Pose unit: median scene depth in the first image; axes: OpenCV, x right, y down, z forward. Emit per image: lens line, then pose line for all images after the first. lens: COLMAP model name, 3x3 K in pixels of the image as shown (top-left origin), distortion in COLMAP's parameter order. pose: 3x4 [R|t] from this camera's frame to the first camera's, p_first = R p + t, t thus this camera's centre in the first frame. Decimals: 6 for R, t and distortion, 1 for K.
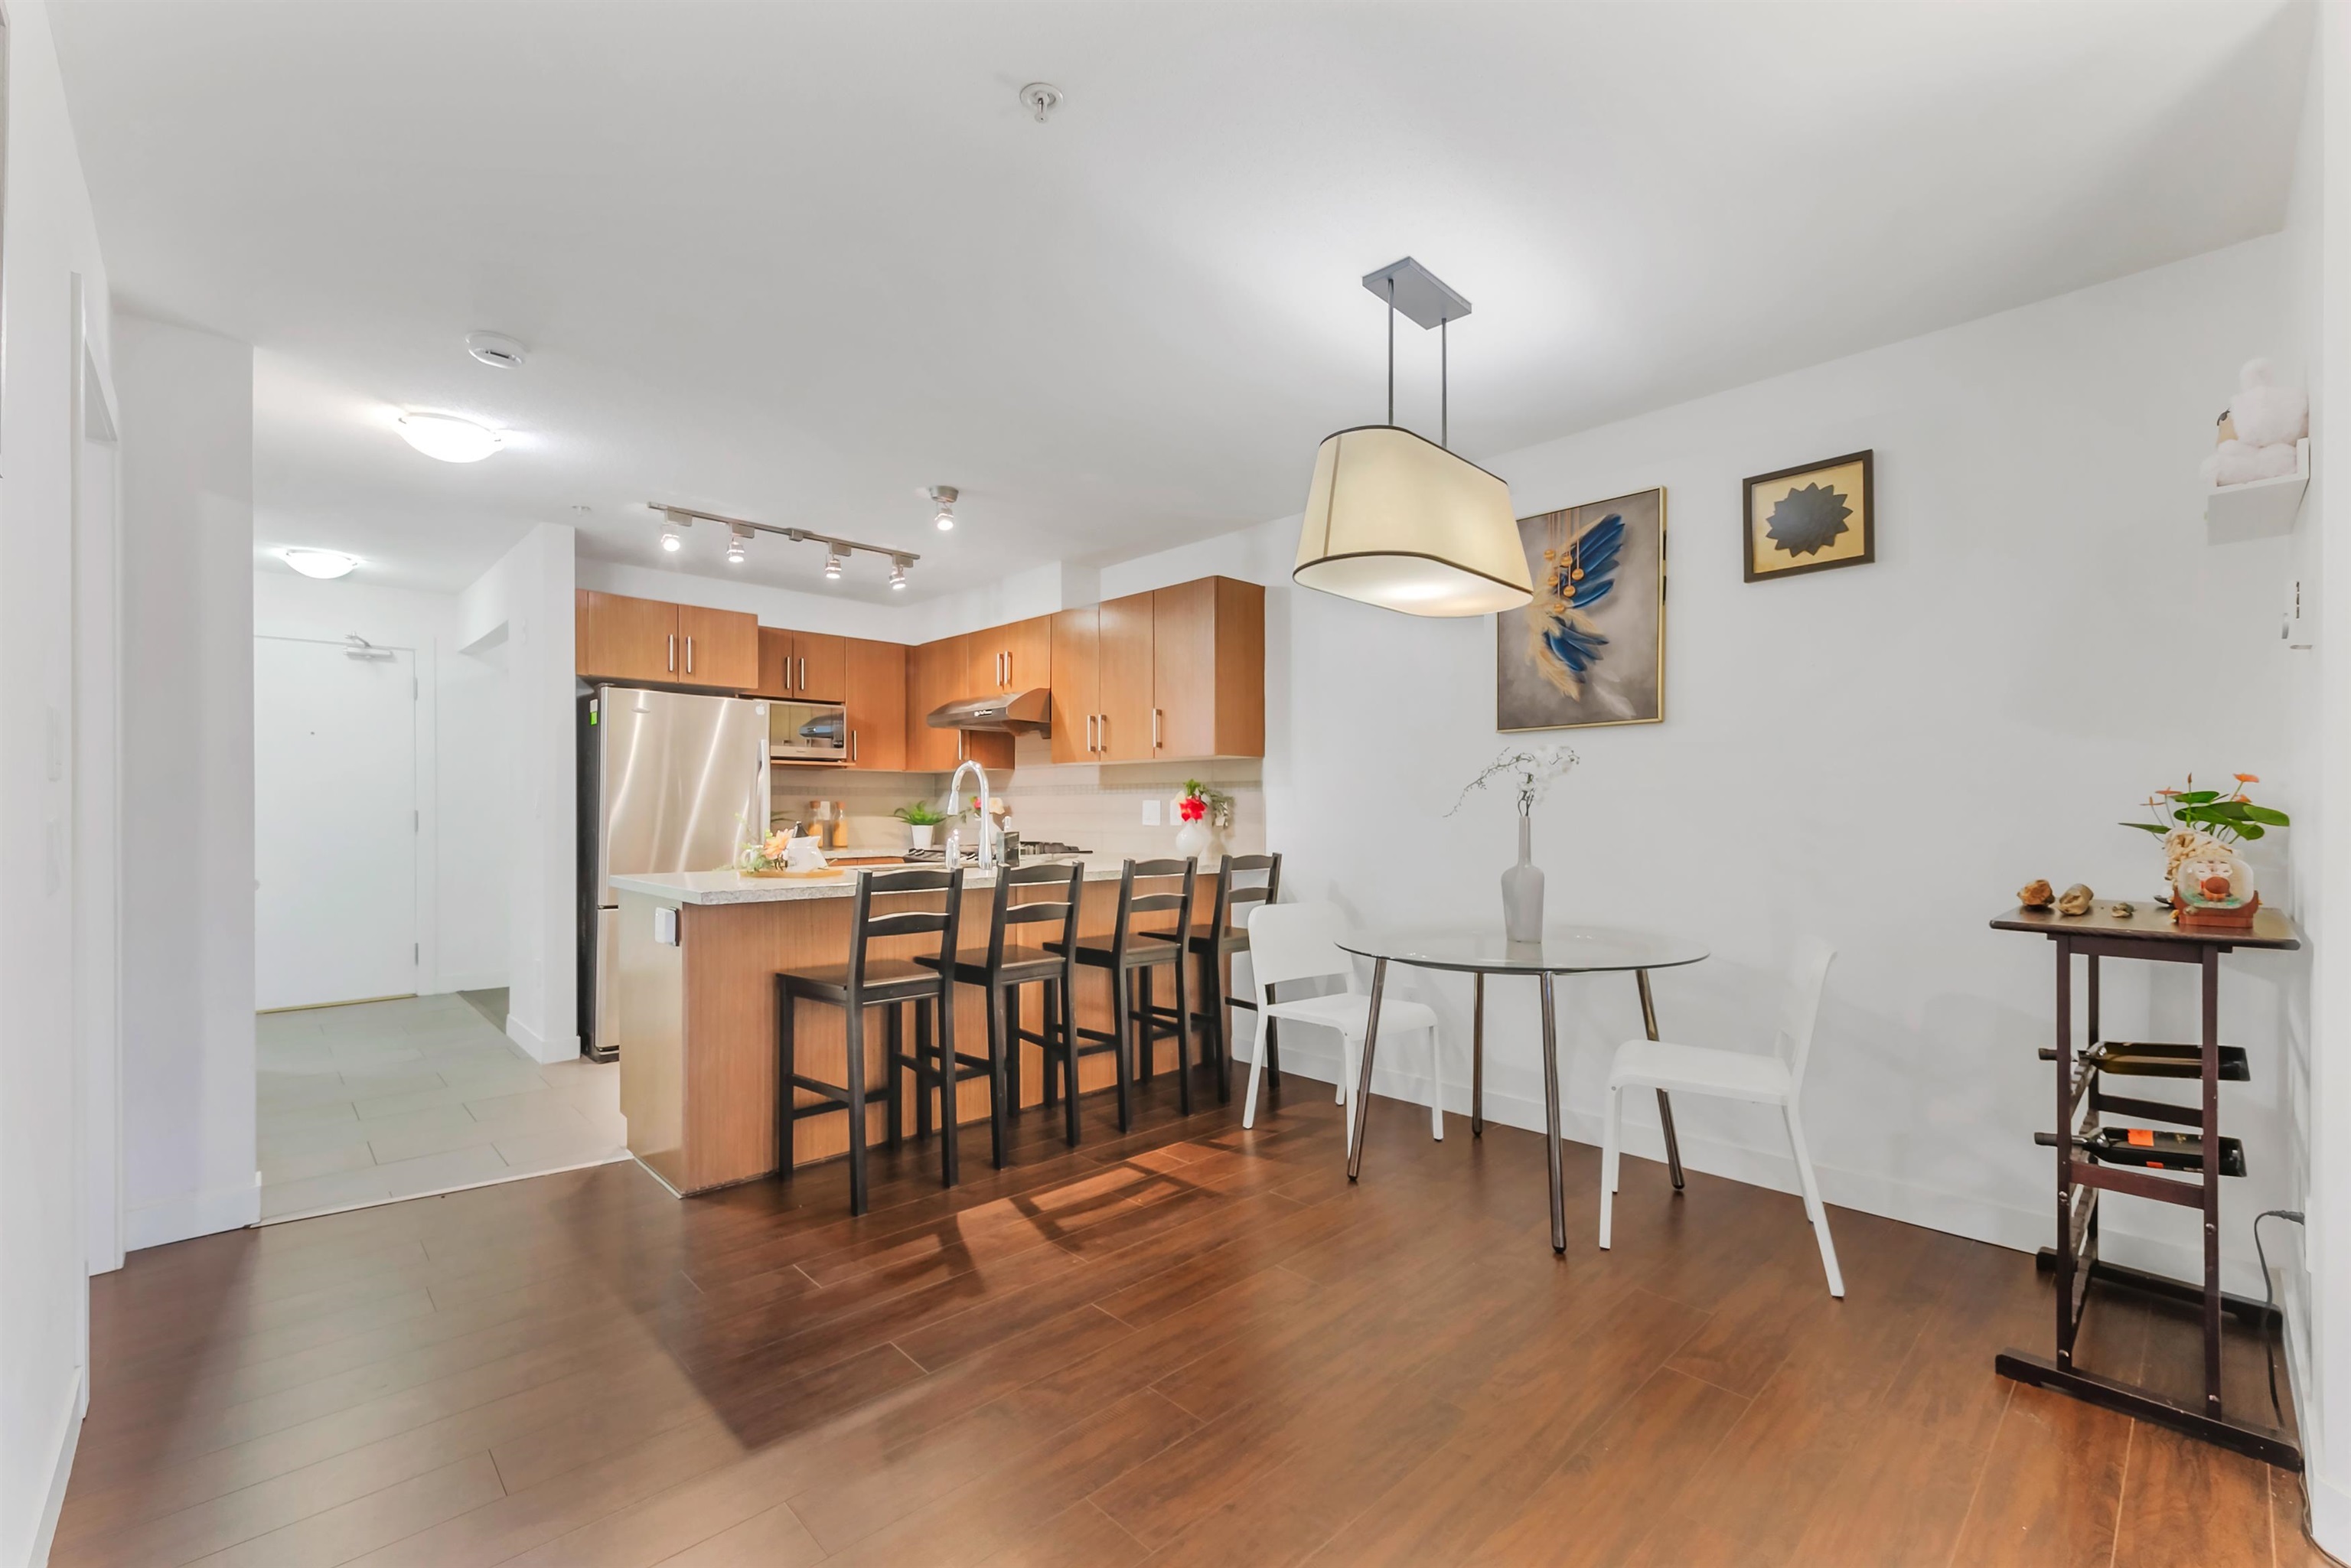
lens RADIAL K [[962.3, 0, 1151.4], [0, 962.3, 810.3], [0, 0, 1]] dist [0.015009, -0.000004]
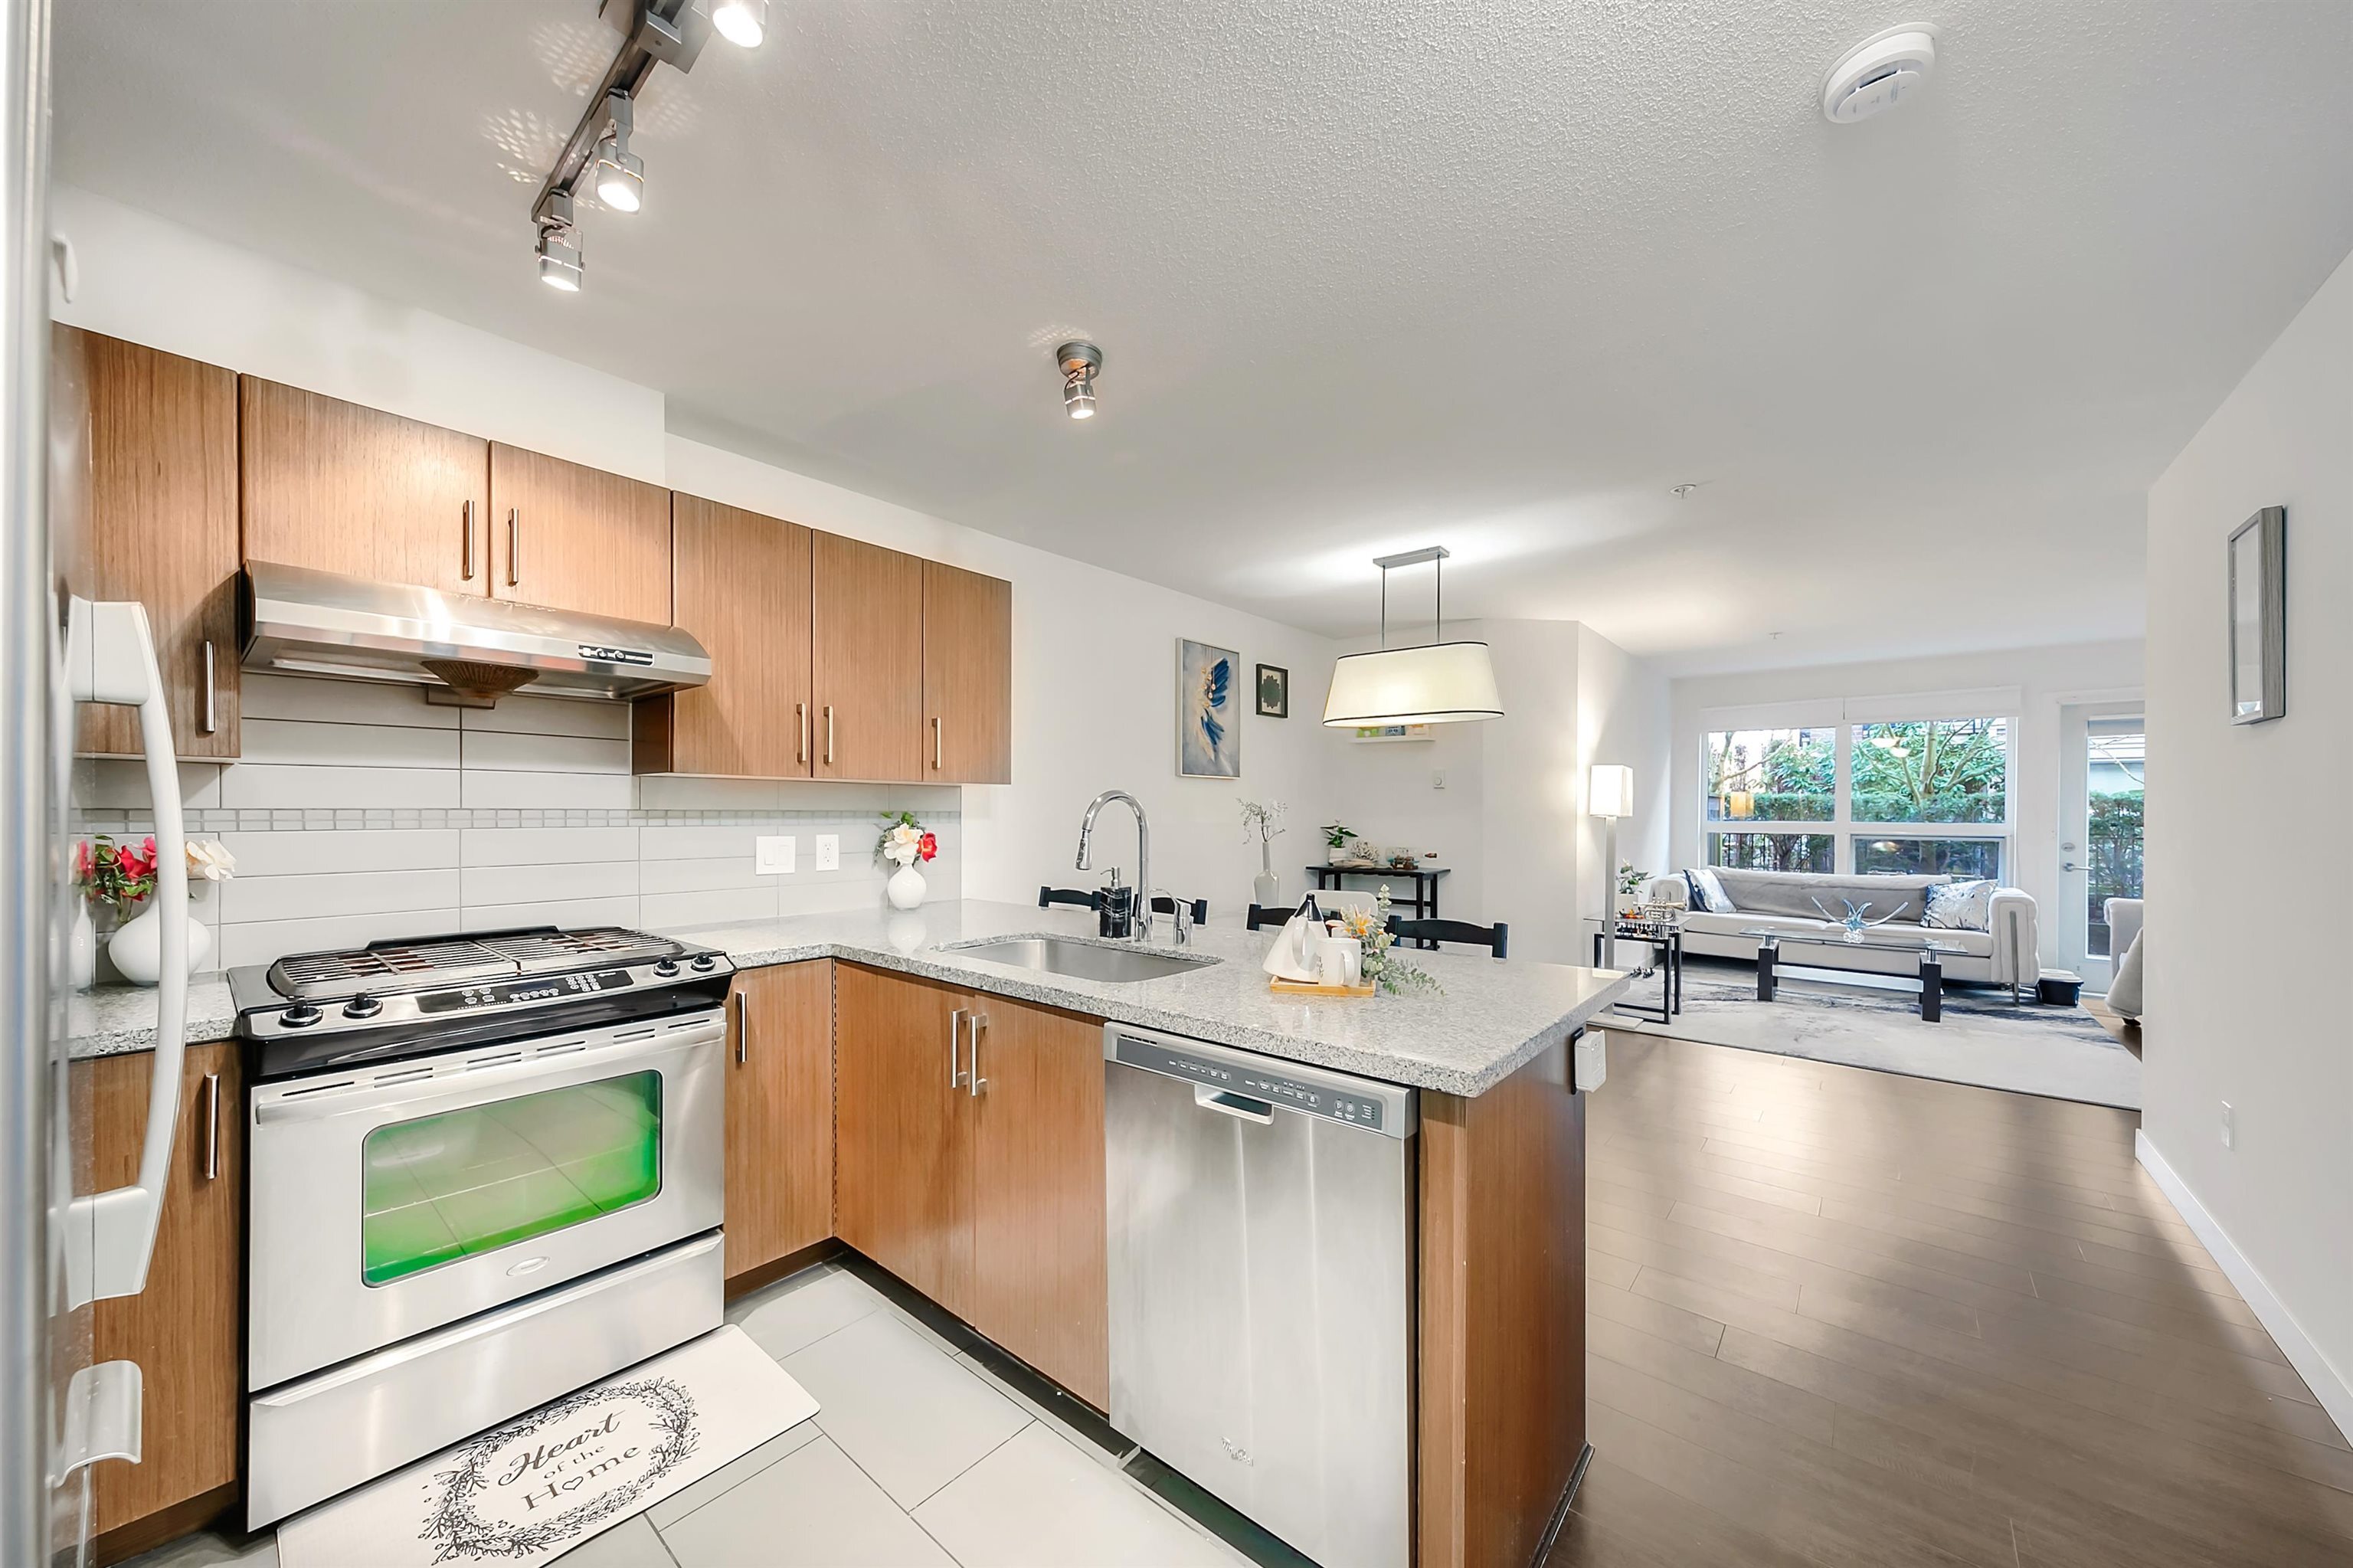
lens RADIAL K [[856.6, 0, 1174.0], [0, 856.6, 814.7], [0, 0, 1]] dist [0.004401, 0.000021]
pose [[-0.148831, -0.011590, 0.988795, -0.882667], [0.006254, 0.999900, 0.012661, -0.035330], [-0.988843, 0.008068, -0.148744, 1.110445]]
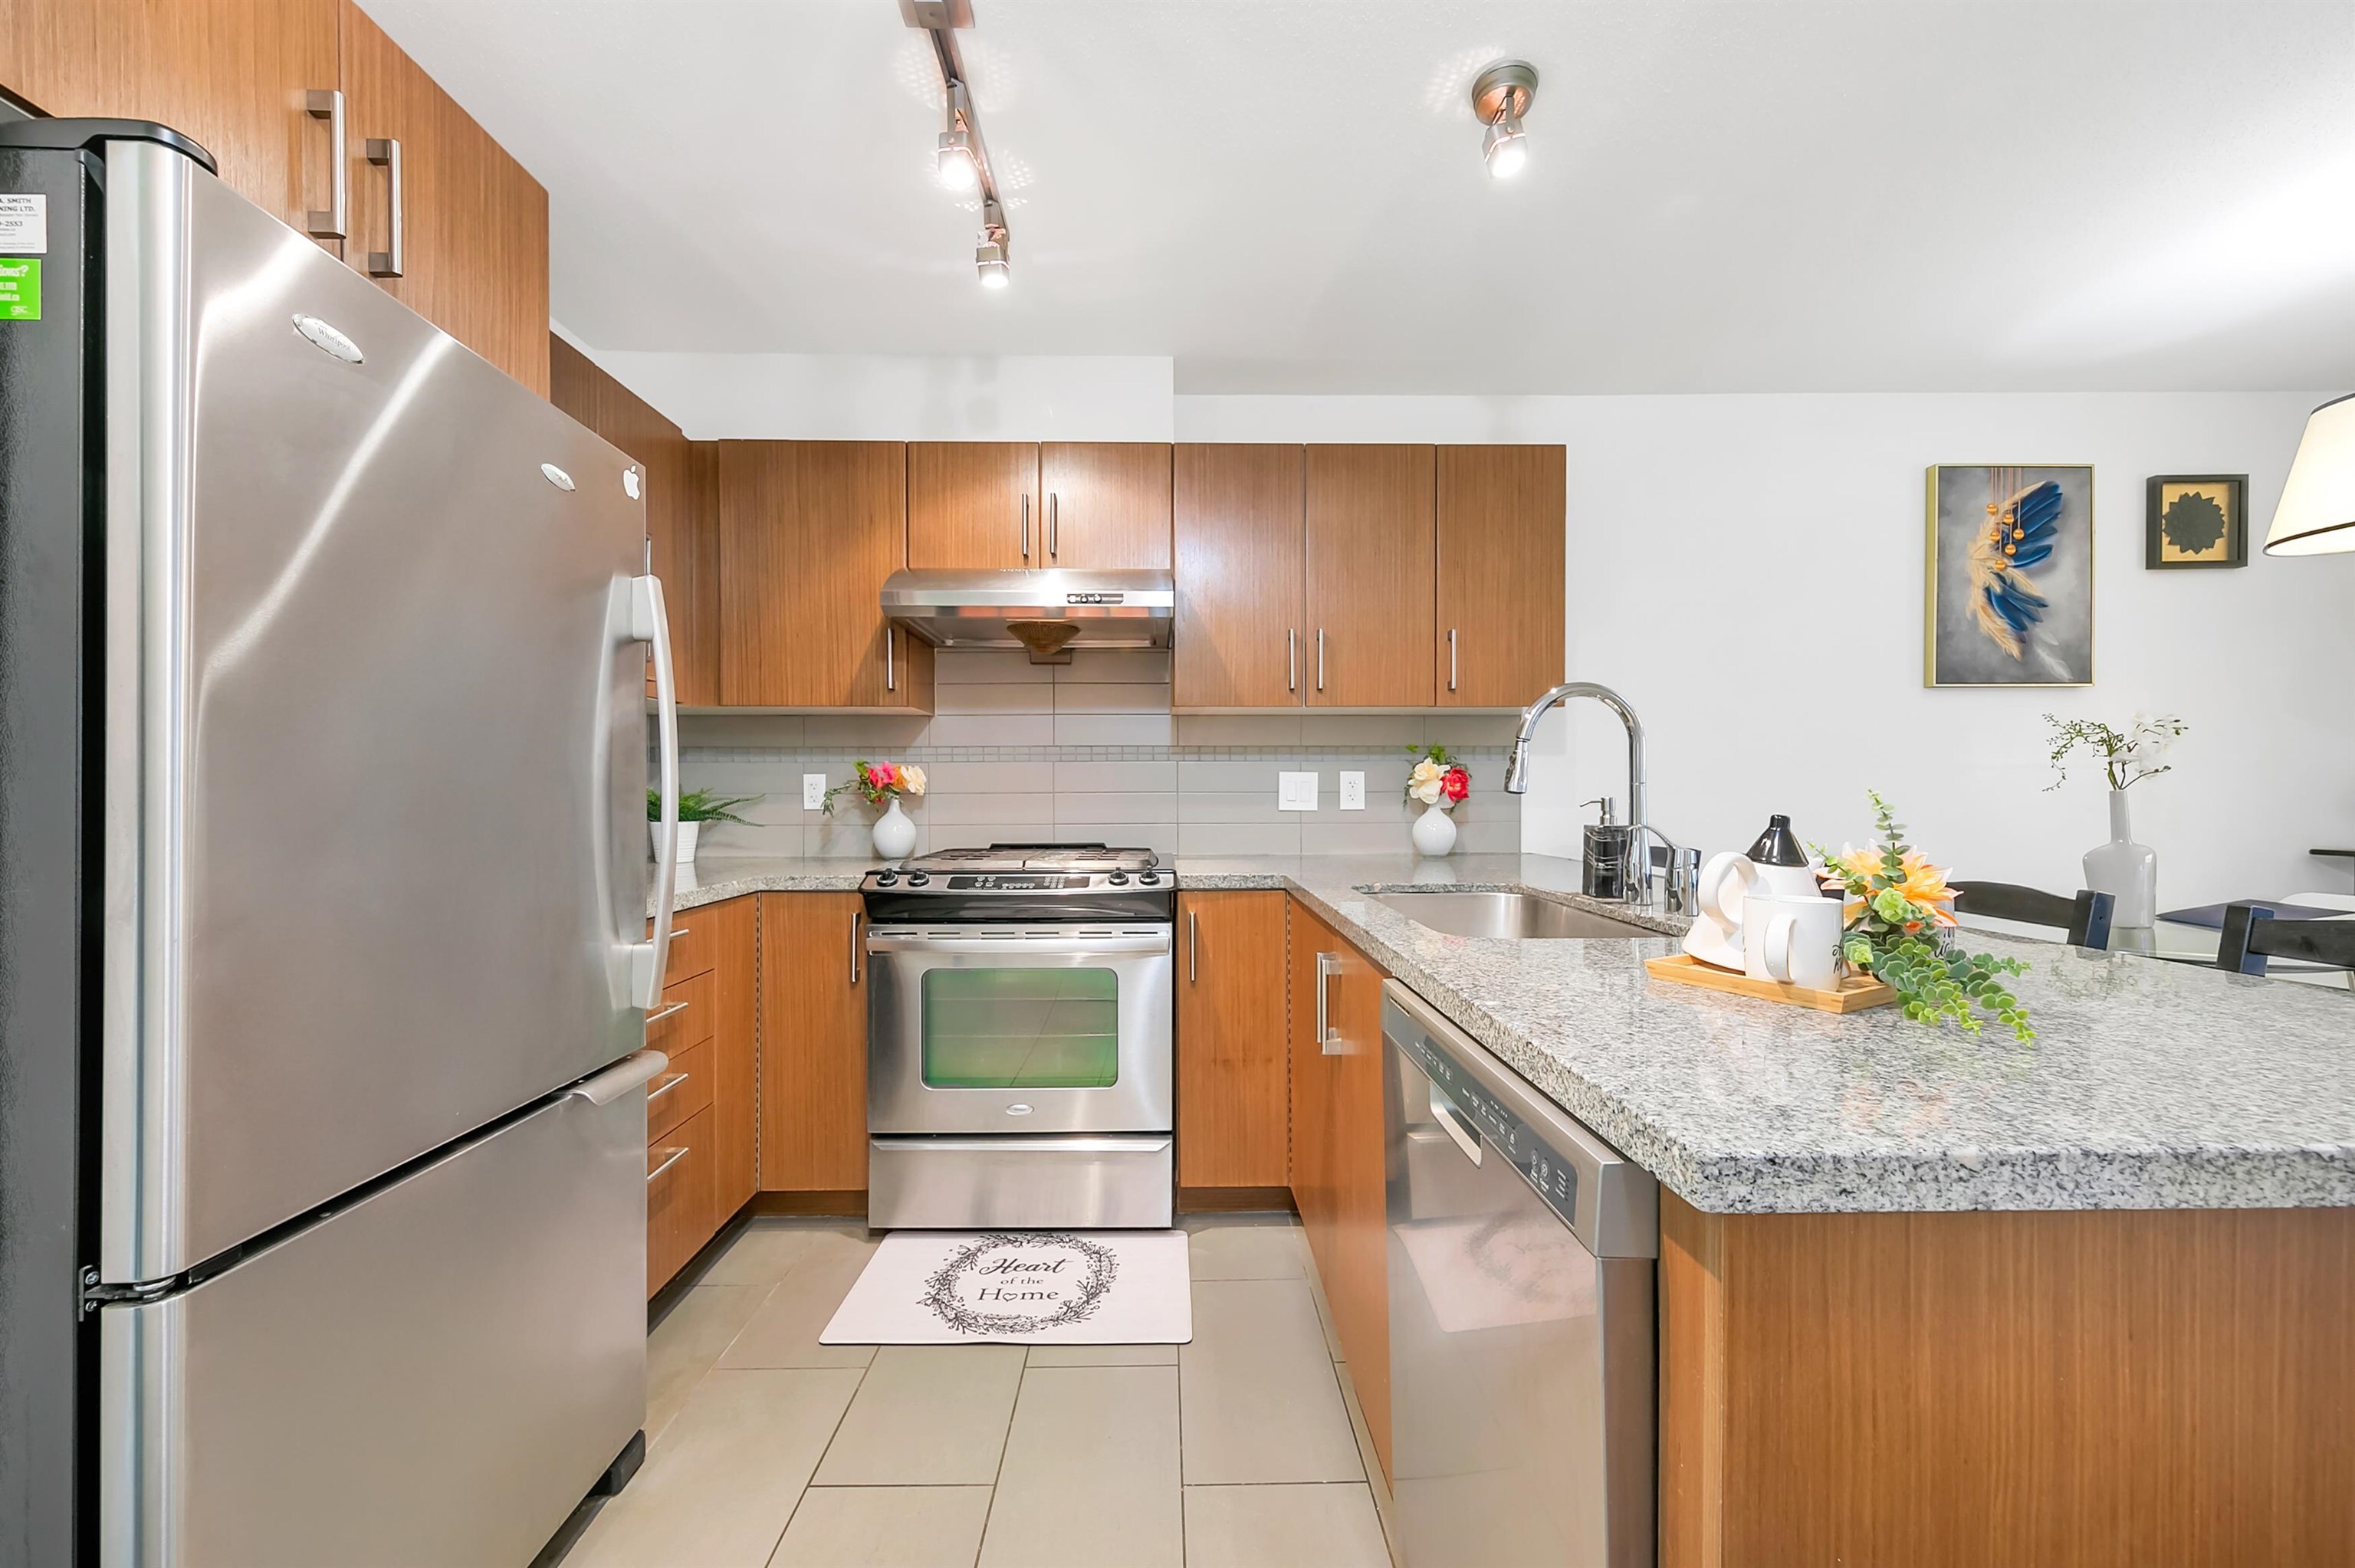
lens RADIAL K [[894.7, 0, 1079.5], [0, 894.7, 787.6], [0, 0, 1]] dist [-0.000548, -0.001099]
pose [[0.664282, -0.015130, 0.747329, -0.775394], [0.012029, 0.999882, 0.009551, -0.001579], [-0.747385, 0.002645, 0.664386, 0.957101]]
